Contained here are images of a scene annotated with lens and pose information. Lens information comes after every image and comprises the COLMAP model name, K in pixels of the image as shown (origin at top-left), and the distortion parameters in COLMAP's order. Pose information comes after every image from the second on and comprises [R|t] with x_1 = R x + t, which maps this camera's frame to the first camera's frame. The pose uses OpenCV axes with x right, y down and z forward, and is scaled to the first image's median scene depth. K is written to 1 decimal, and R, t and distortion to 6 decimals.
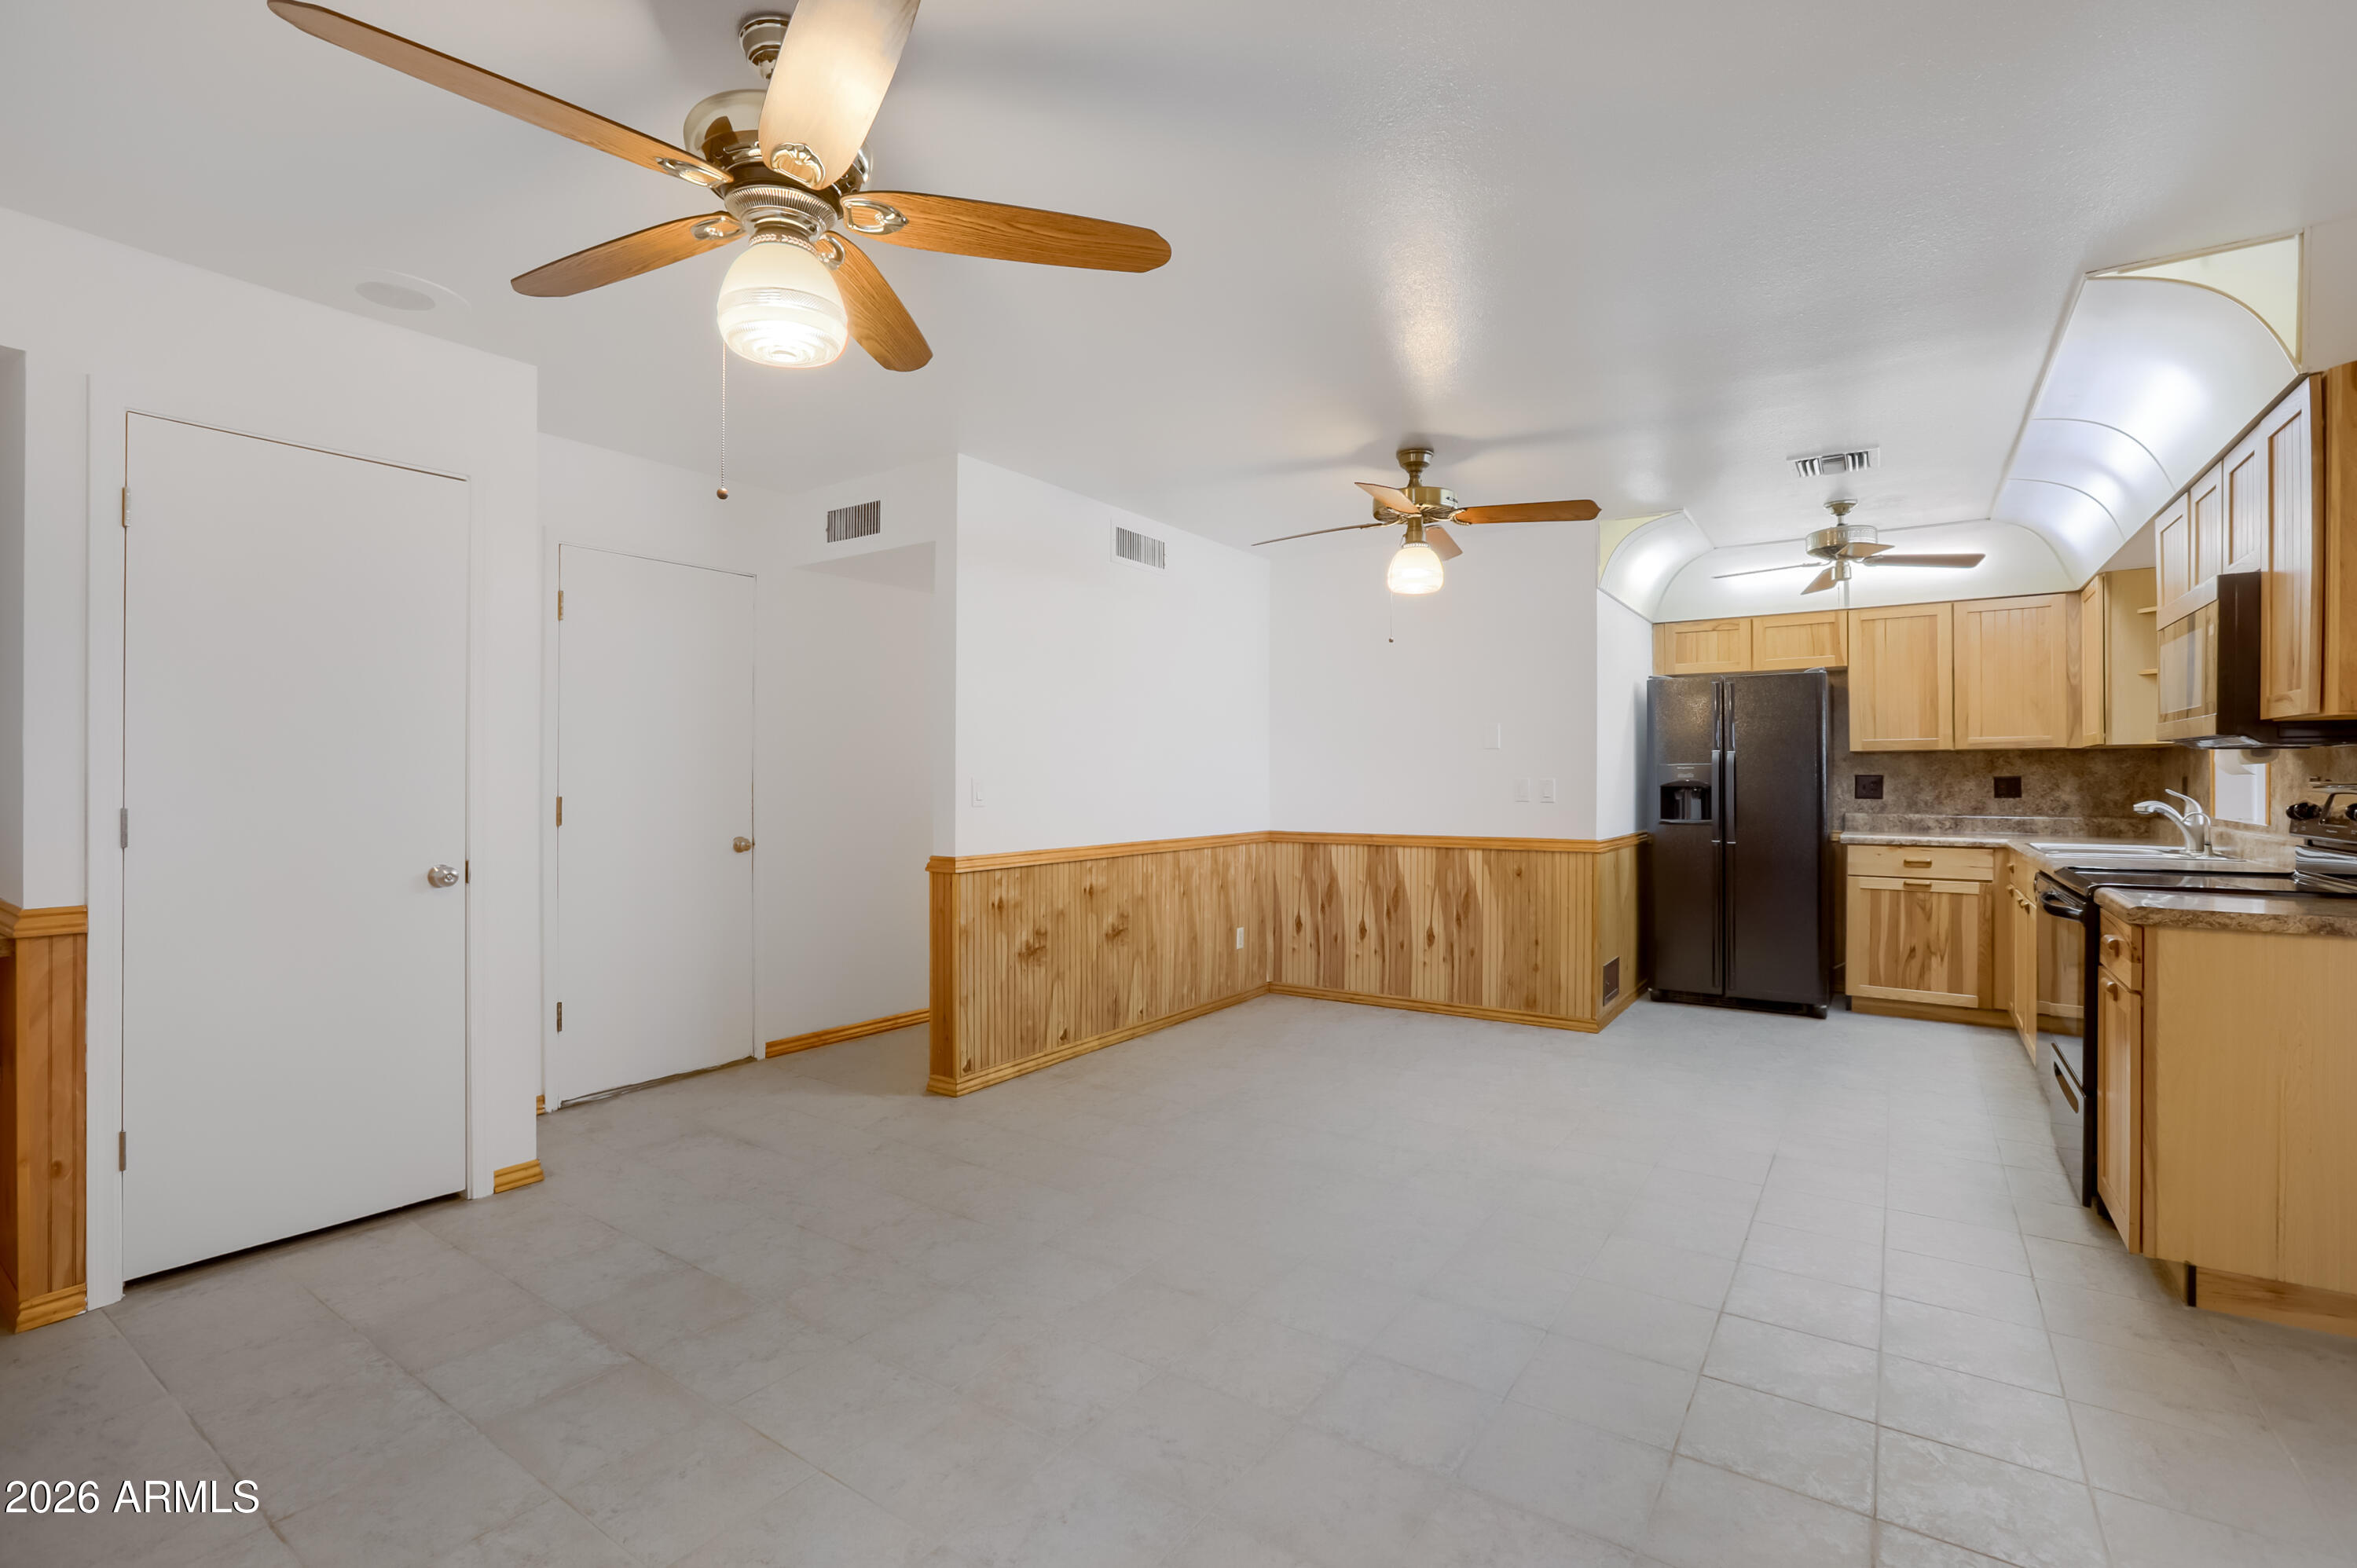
lens RADIAL K [[1065.6, 0, 1166.9], [0, 1065.6, 789.6], [0, 0, 1]] dist [-0.023876, 0.004510]
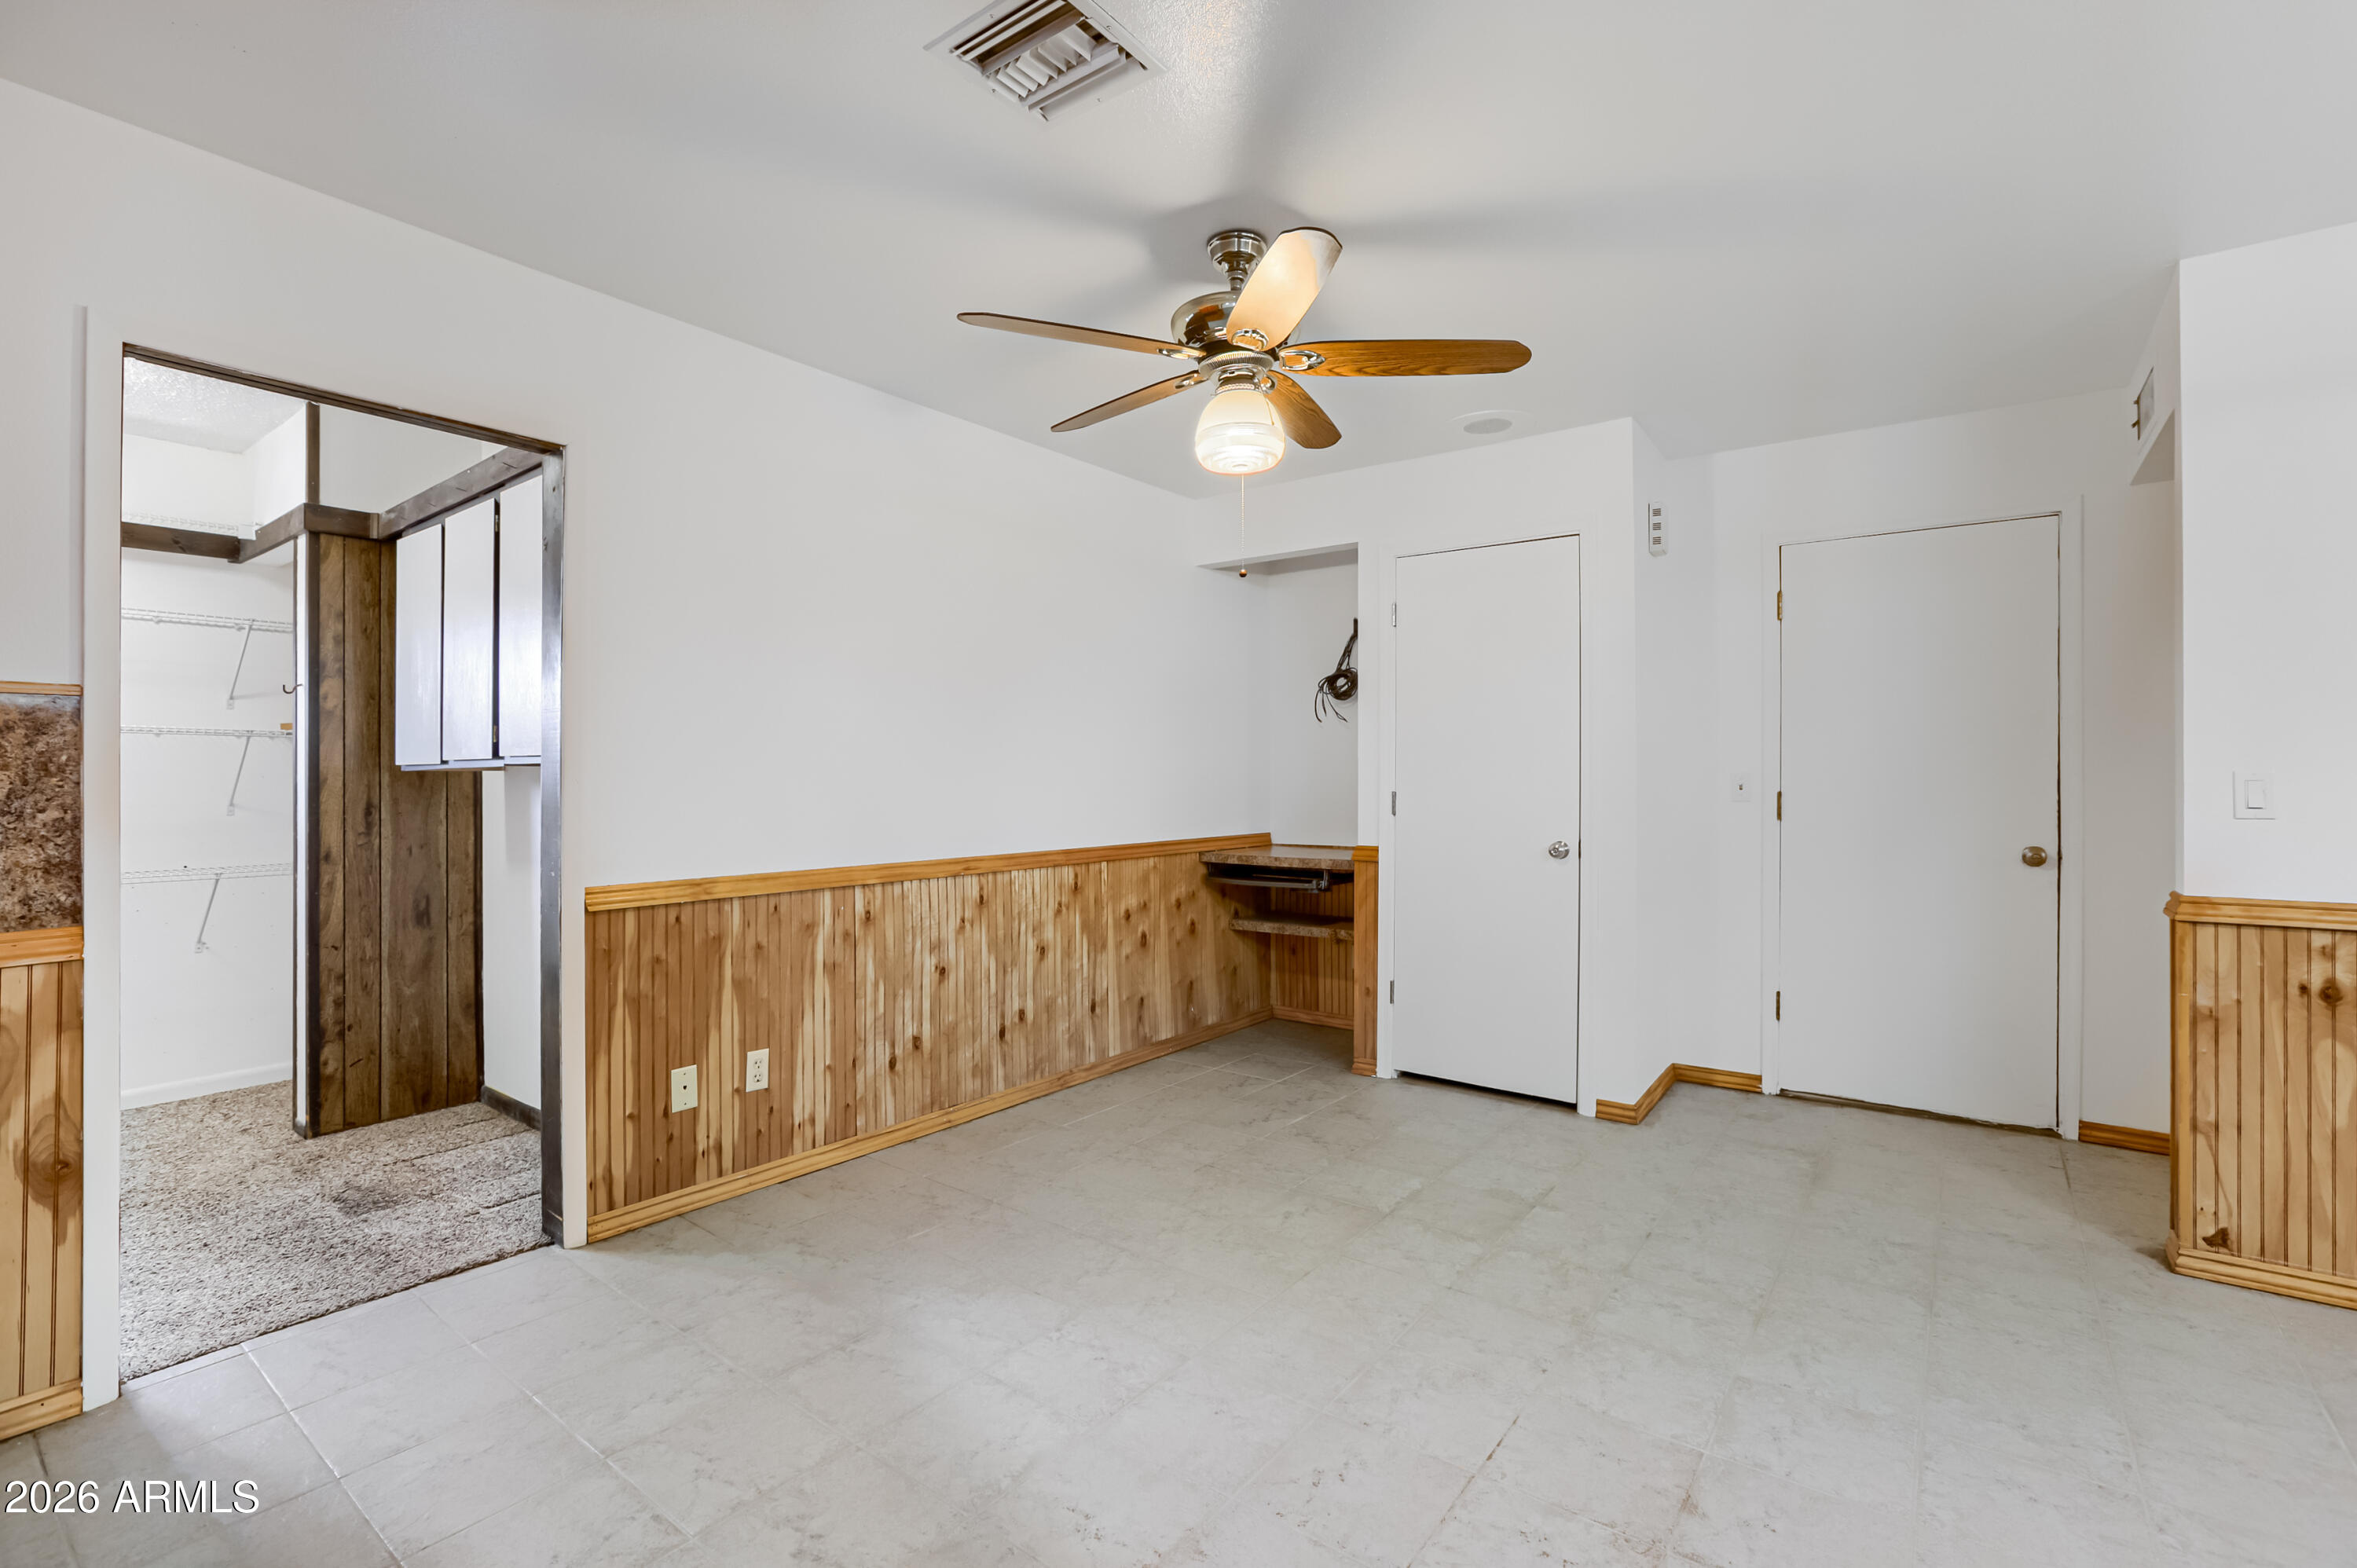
lens RADIAL K [[1065.6, 0, 1171.8], [0, 1065.6, 776.5], [0, 0, 1]] dist [-0.023876, 0.004510]
pose [[-0.045969, -0.001517, -0.998942, 0.413727], [-0.009720, 0.999952, -0.001072, -0.001114], [0.998896, 0.009661, -0.045982, 0.388856]]
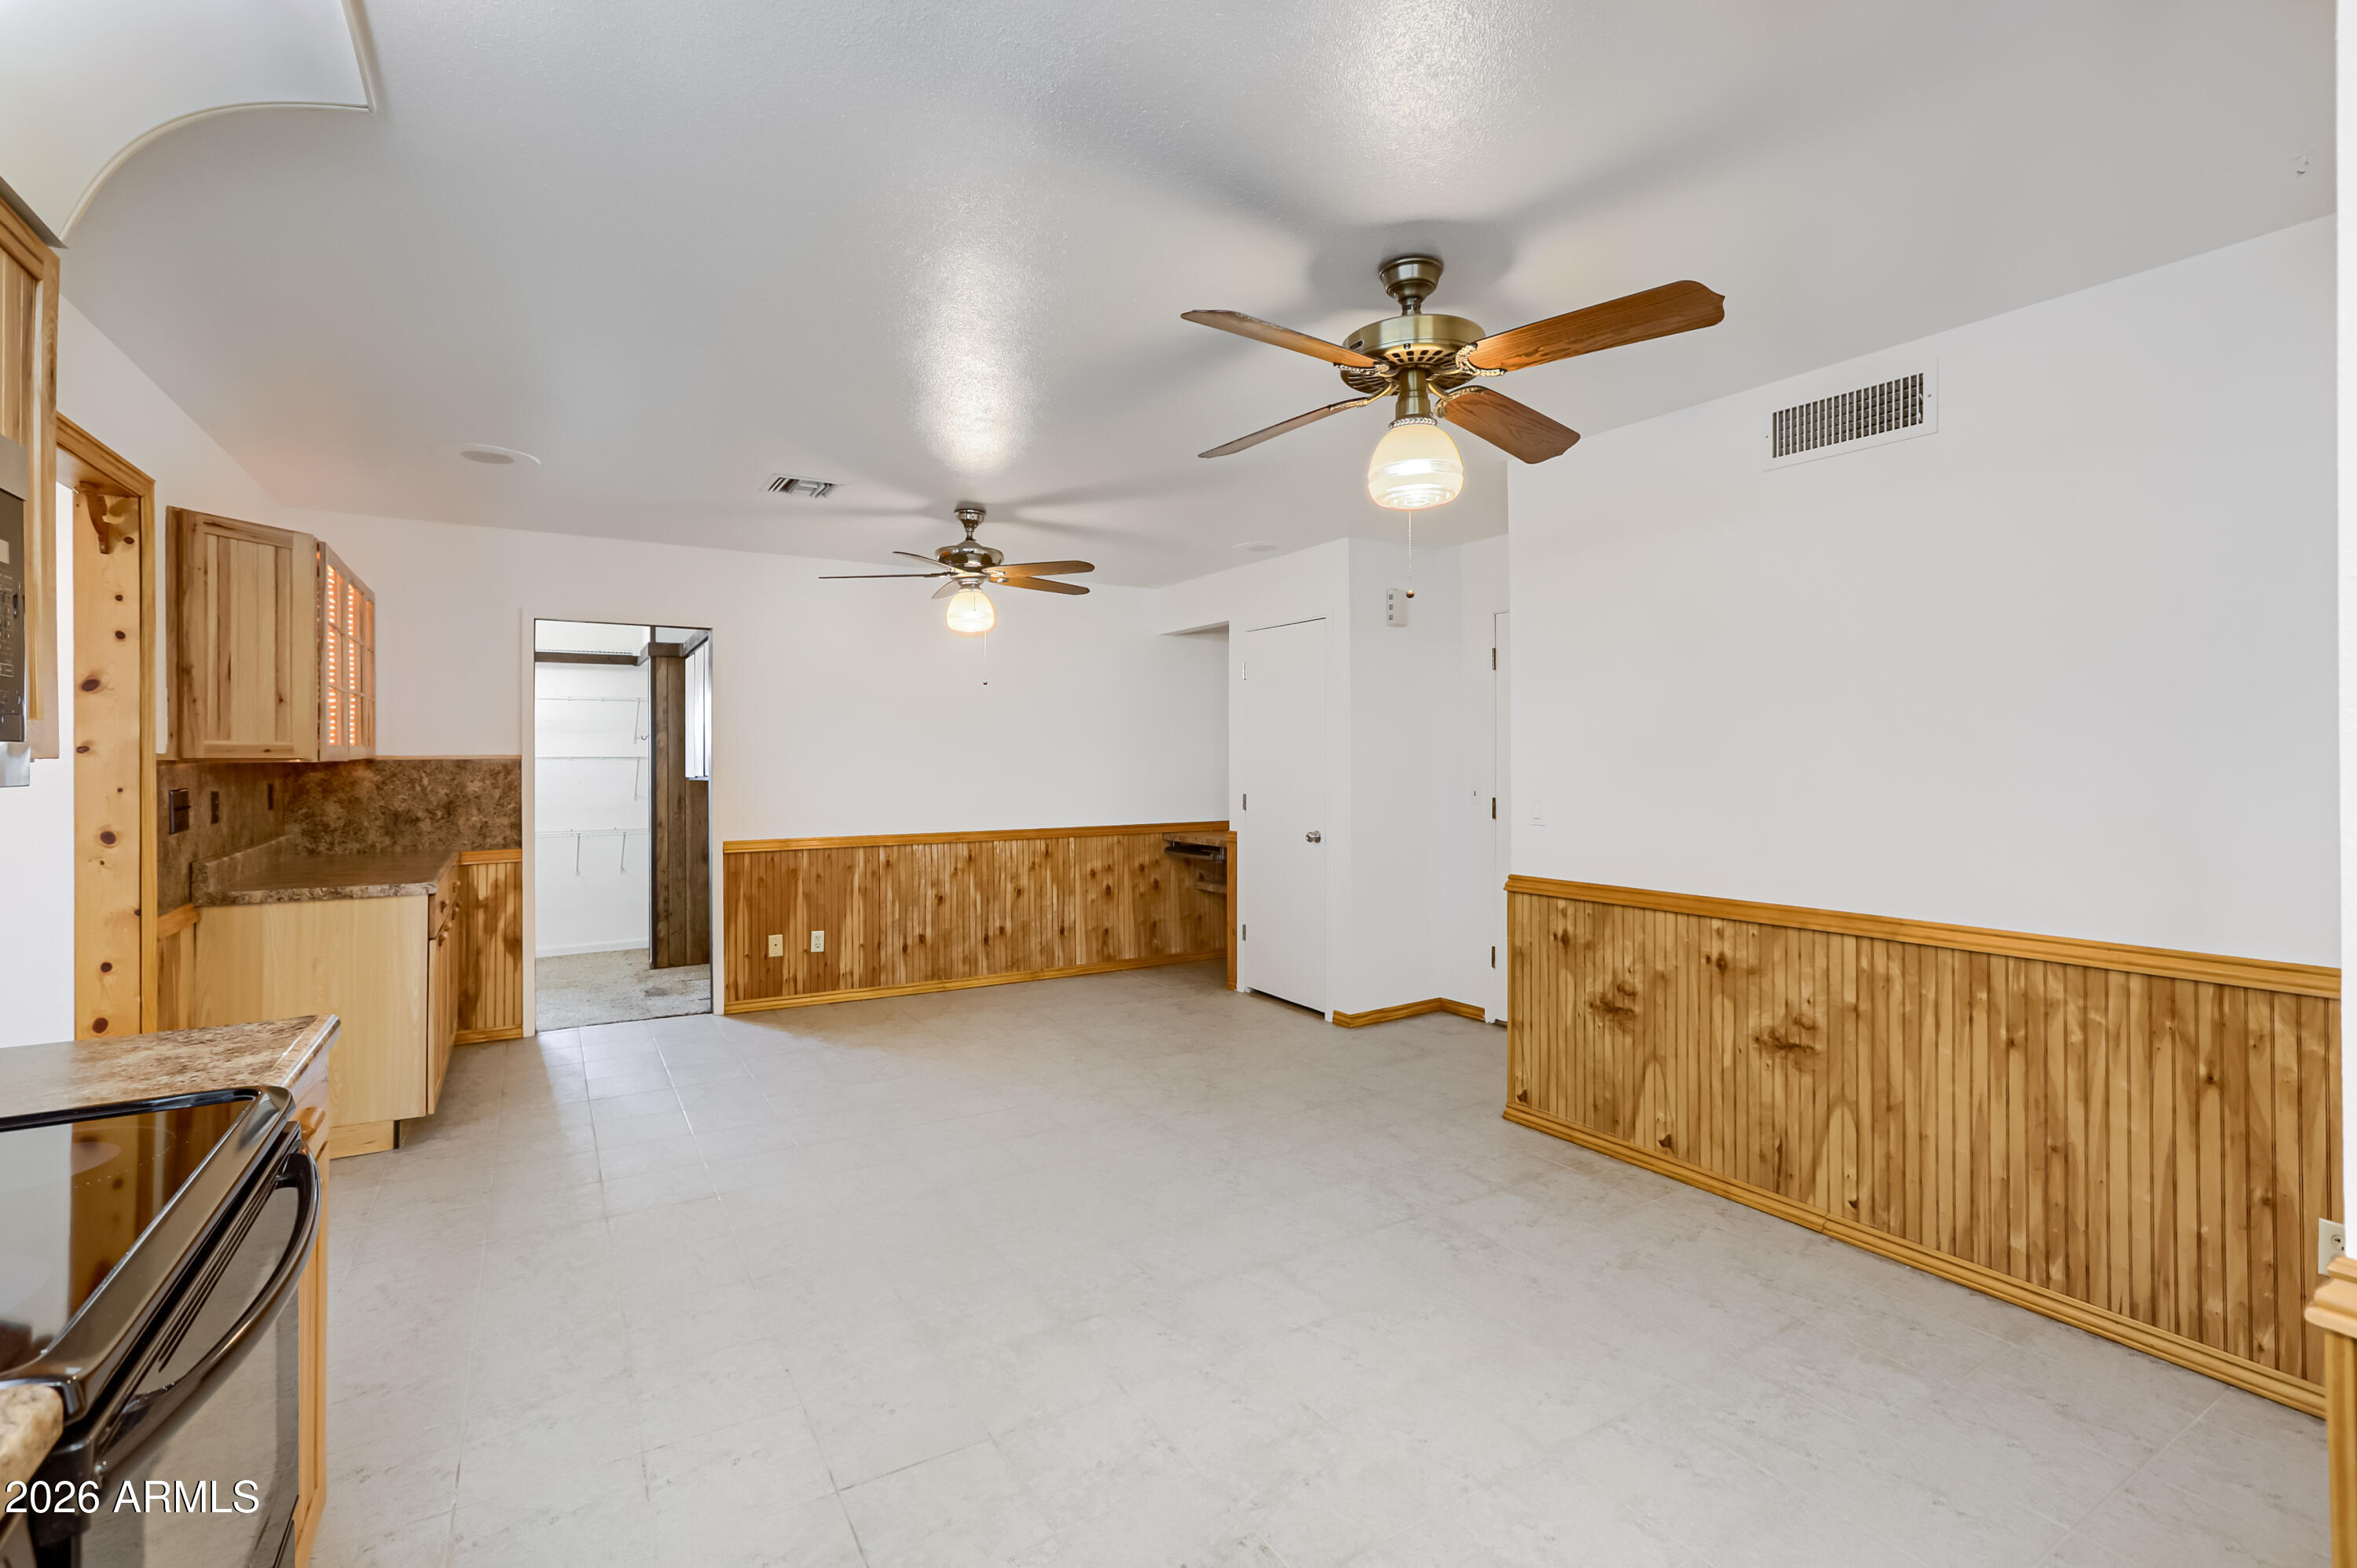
lens RADIAL K [[1065.6, 0, 1163.7], [0, 1065.6, 760.7], [0, 0, 1]] dist [-0.023876, 0.004510]
pose [[-0.414404, 0.002170, -0.910091, 0.750345], [-0.006140, 0.999968, 0.005180, -0.039901], [0.910072, 0.007735, -0.414377, 1.020578]]
